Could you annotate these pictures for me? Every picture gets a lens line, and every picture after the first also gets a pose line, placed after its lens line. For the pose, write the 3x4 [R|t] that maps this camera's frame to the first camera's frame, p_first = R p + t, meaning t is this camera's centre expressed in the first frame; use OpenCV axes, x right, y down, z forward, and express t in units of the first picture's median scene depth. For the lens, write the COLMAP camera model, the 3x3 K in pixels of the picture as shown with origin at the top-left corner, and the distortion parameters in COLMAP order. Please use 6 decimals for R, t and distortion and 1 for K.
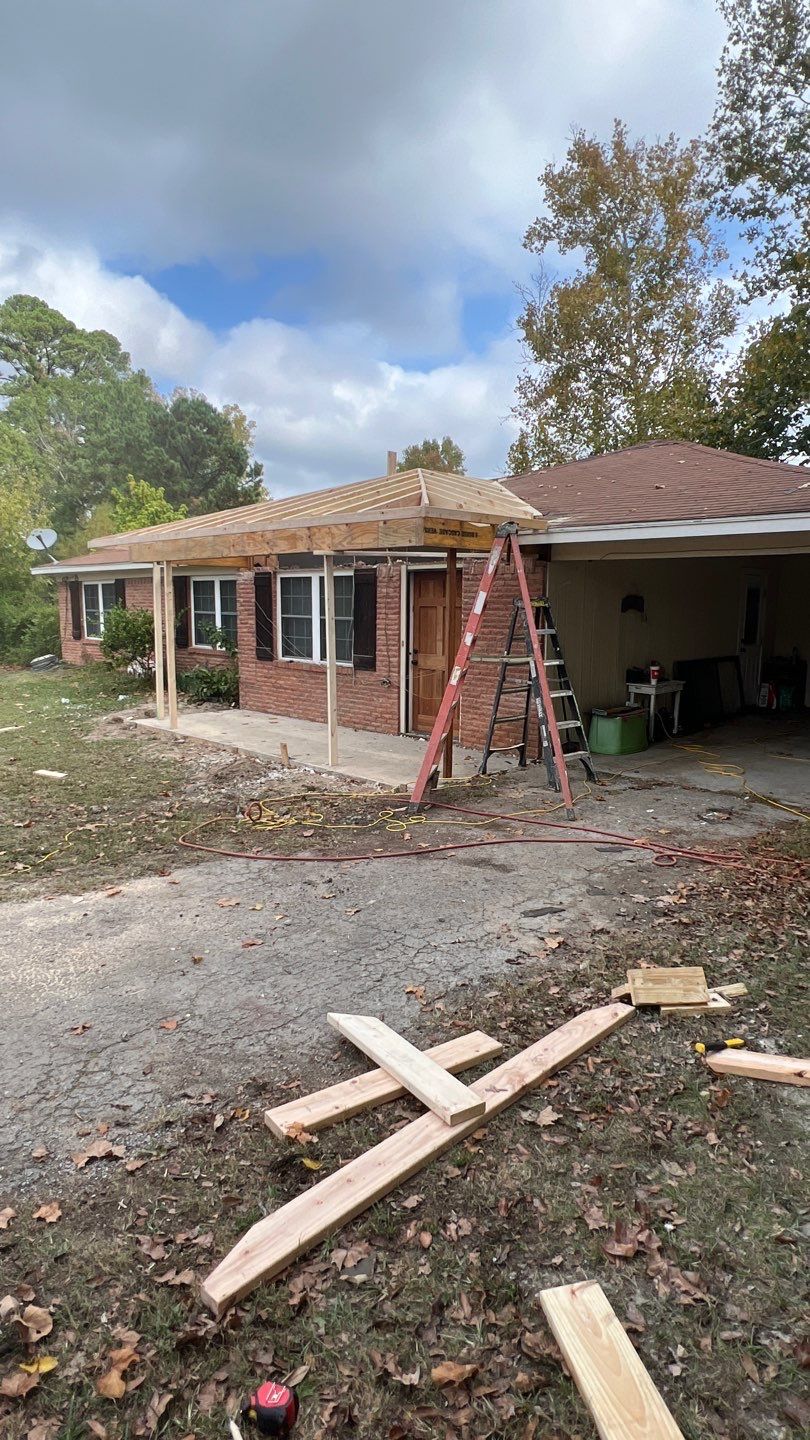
lens RADIAL K [[793.6, 0, 401.3], [0, 793.6, 721.2], [0, 0, 1]] dist [-0.000579, -0.001021]
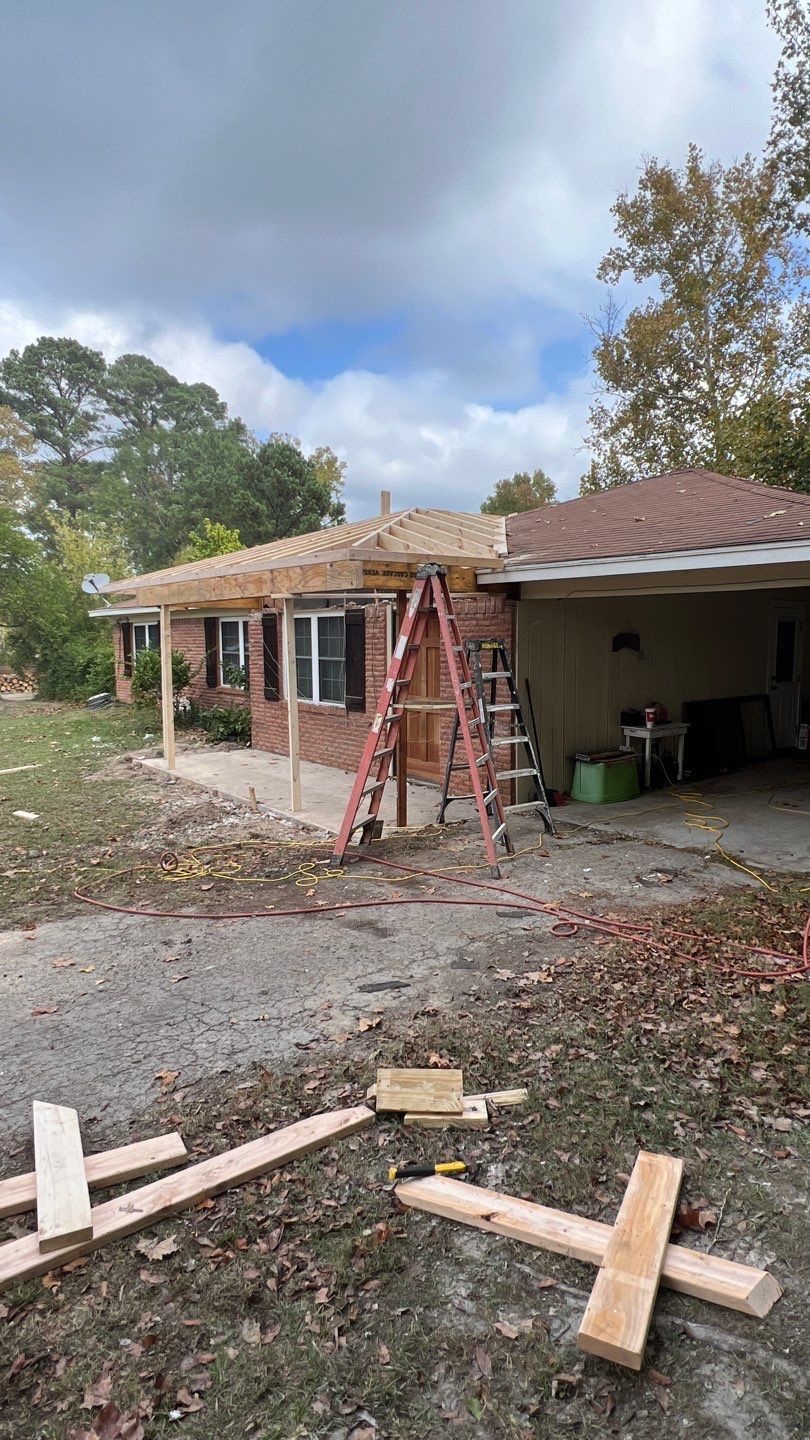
lens RADIAL K [[793.6, 0, 400.0], [0, 793.6, 722.6], [0, 0, 1]] dist [-0.000579, -0.001021]
pose [[0.991952, 0.001278, -0.126609, 0.113214], [-0.006224, 0.999232, -0.038675, -0.011001], [0.126463, 0.039152, 0.991198, 0.027643]]
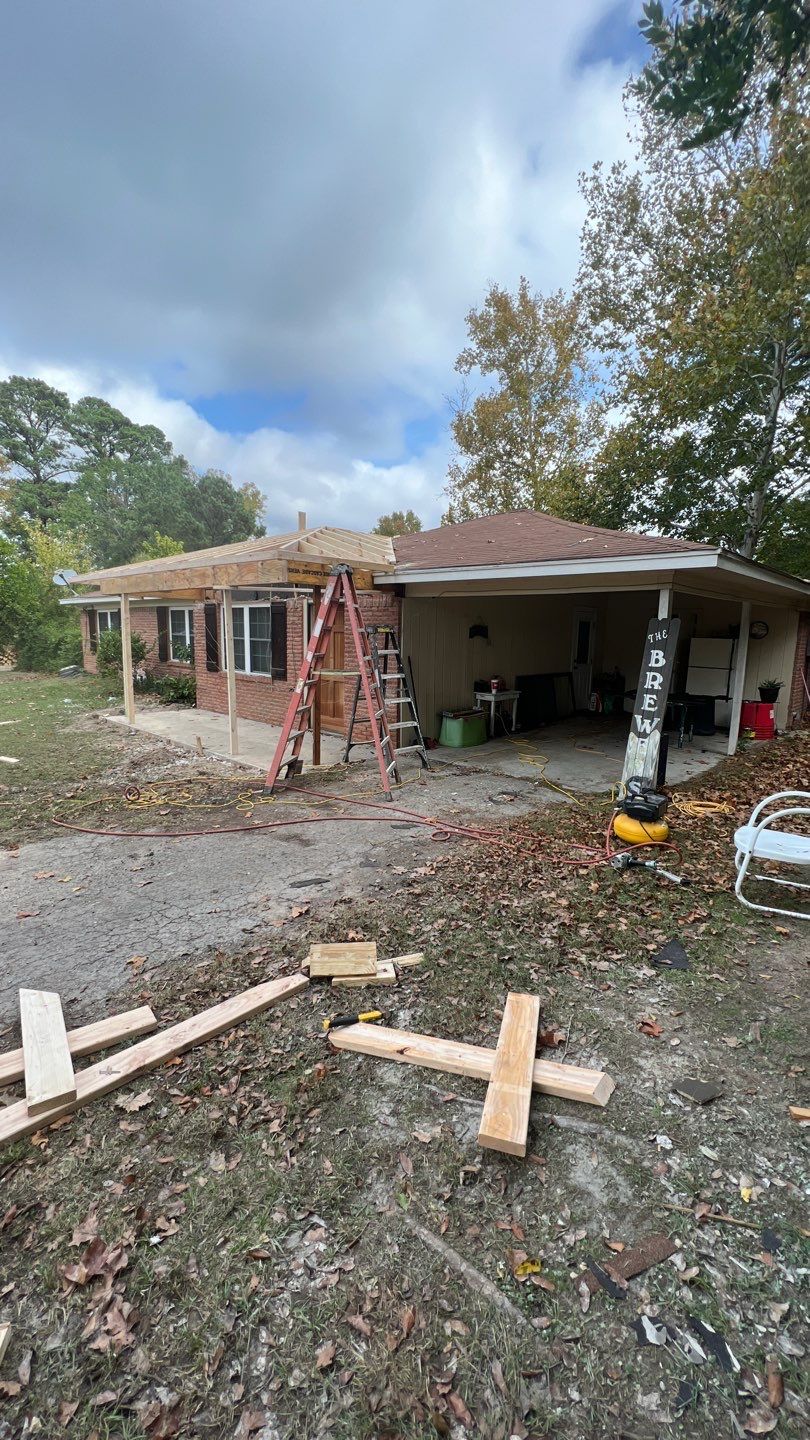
lens RADIAL K [[574.2, 0, 401.0], [0, 574.2, 722.3], [0, 0, 1]] dist [-0.004627, 0.001041]
pose [[0.999359, 0.008227, 0.034847, 0.103041], [-0.008569, 0.999916, 0.009679, -0.004935], [-0.034765, -0.009972, 0.999346, 0.044714]]
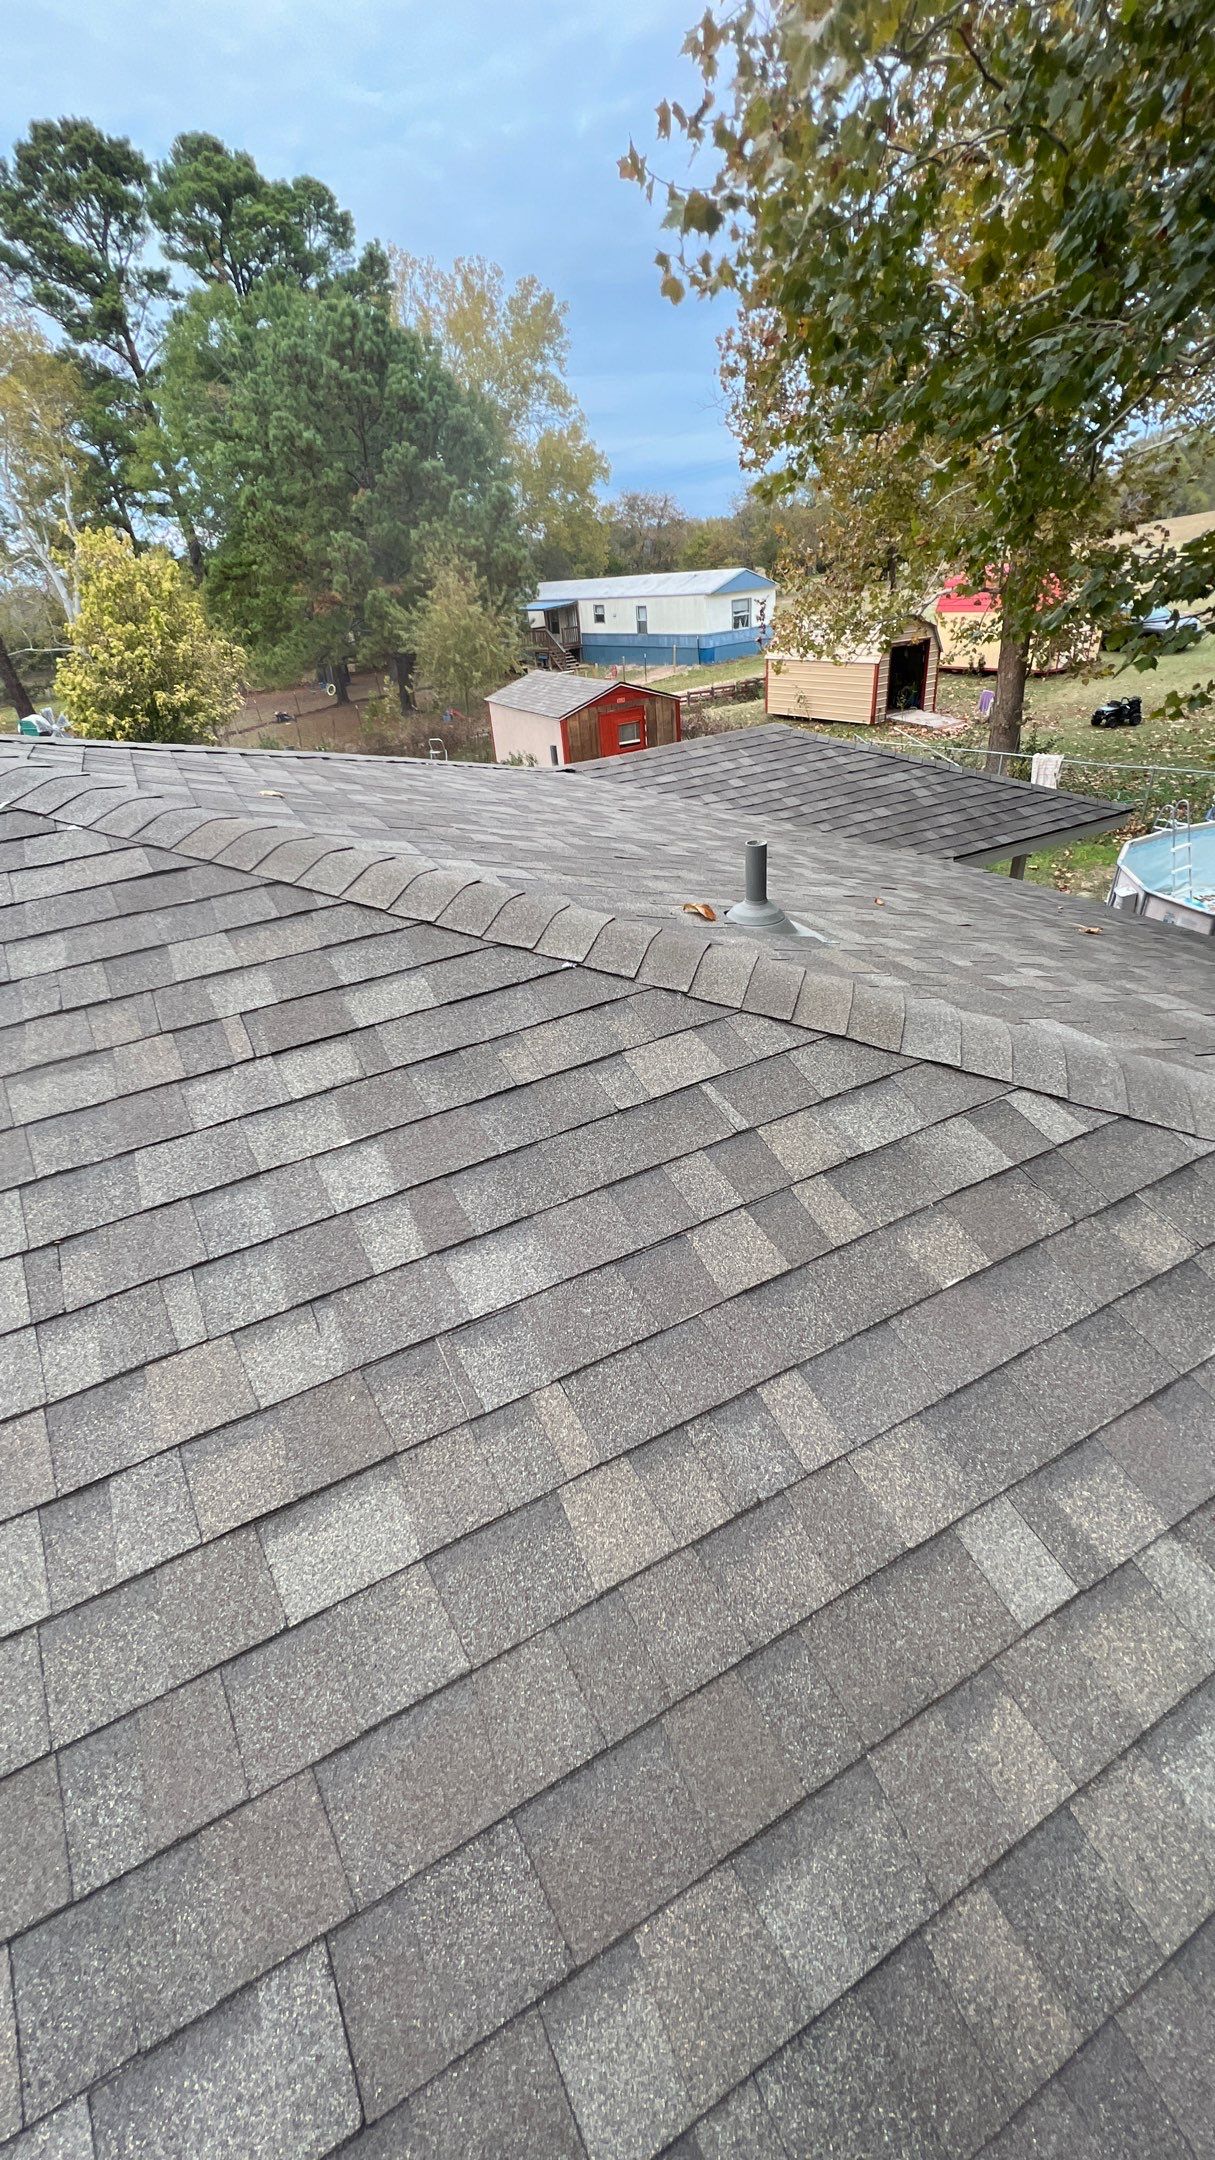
lens RADIAL K [[861.2, 0, 604.7], [0, 861.2, 1075.8], [0, 0, 1]] dist [-0.004627, 0.001041]
pose [[0.948468, 0.084887, -0.305292, 0.789427], [0.039076, 0.924764, 0.378530, -0.415086], [0.314456, -0.370953, 0.873791, 1.163963]]
